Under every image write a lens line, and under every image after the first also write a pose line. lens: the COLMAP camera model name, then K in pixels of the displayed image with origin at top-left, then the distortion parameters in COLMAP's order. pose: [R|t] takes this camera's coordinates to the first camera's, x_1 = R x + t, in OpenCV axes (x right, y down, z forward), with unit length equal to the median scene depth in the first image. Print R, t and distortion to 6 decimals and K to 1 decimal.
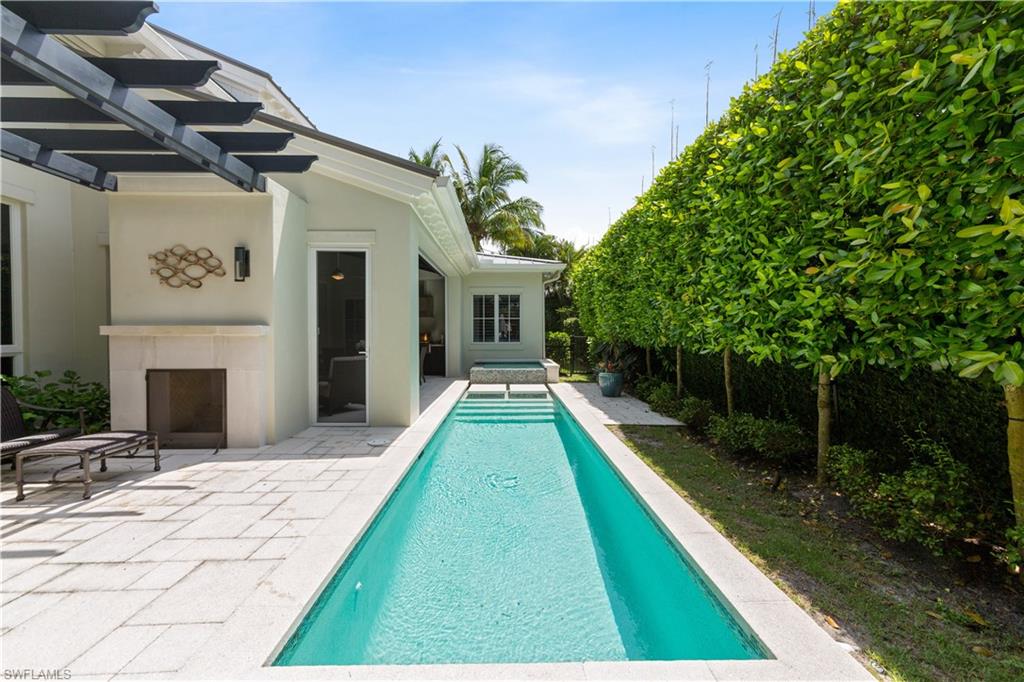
lens RADIAL K [[365.5, 0, 512.0], [0, 365.5, 341.0], [0, 0, 1]] dist [-0.015794, 0.007309]
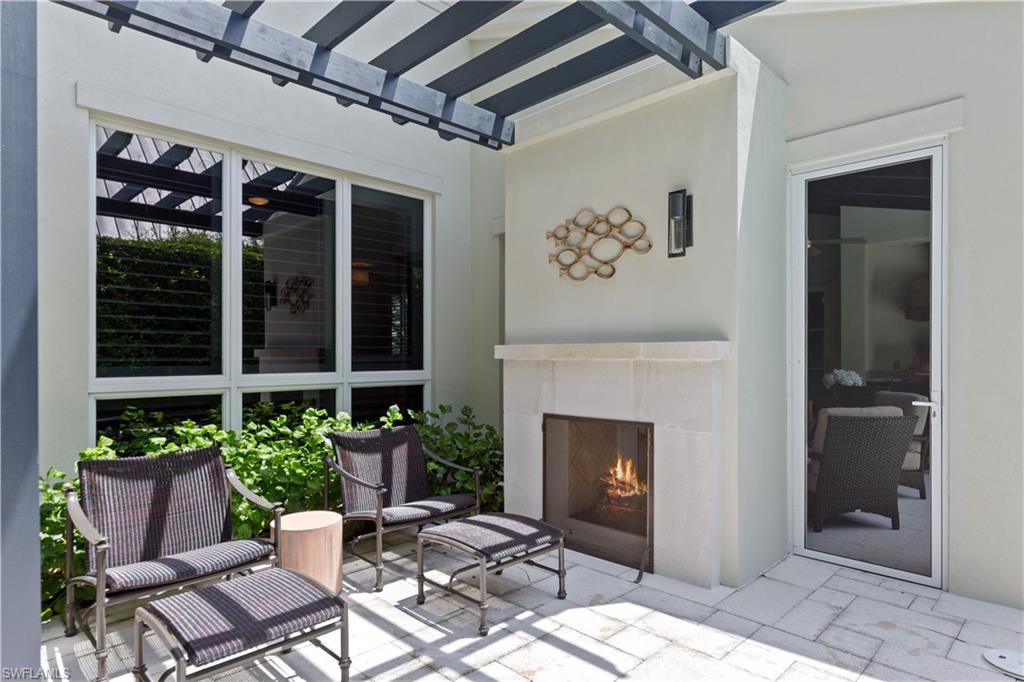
lens RADIAL K [[578.1, 0, 511.1], [0, 578.1, 353.6], [0, 0, 1]] dist [-0.001591, -0.000146]
pose [[0.692109, -0.001983, -0.721790, -0.321371], [-0.010330, 0.999867, -0.012652, -0.012813], [0.721719, 0.016213, 0.691996, 0.261664]]
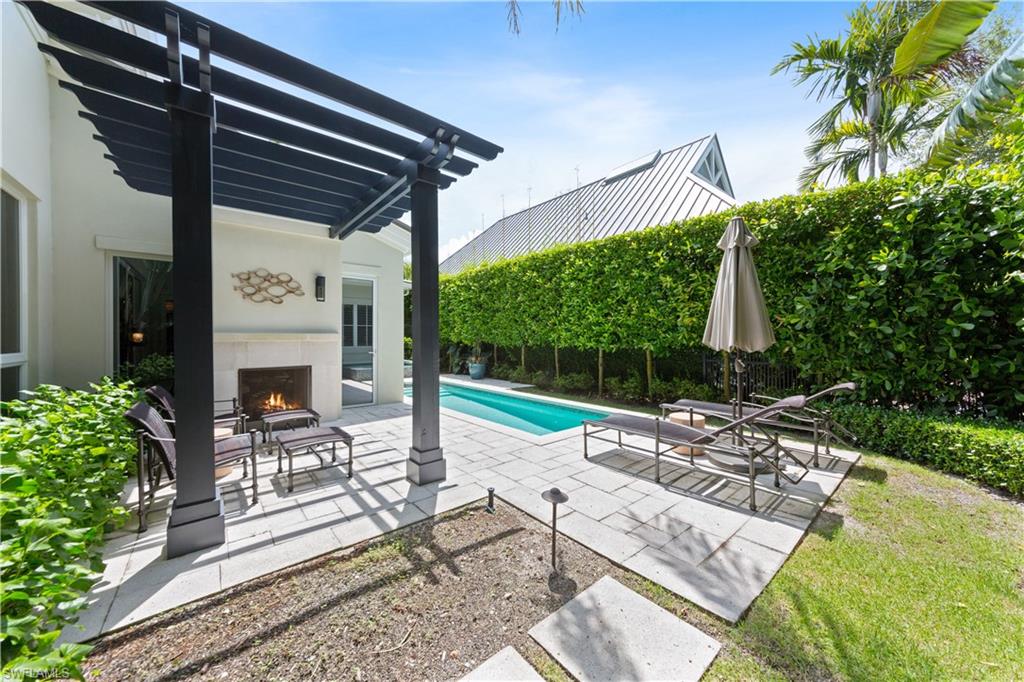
lens RADIAL K [[365.5, 0, 512.0], [0, 365.5, 341.0], [0, 0, 1]] dist [-0.015794, 0.007309]
pose [[0.771743, -0.007218, 0.635894, -1.077309], [0.015253, 0.999858, -0.007162, 0.006438], [-0.635752, 0.015227, 0.771744, -0.522699]]
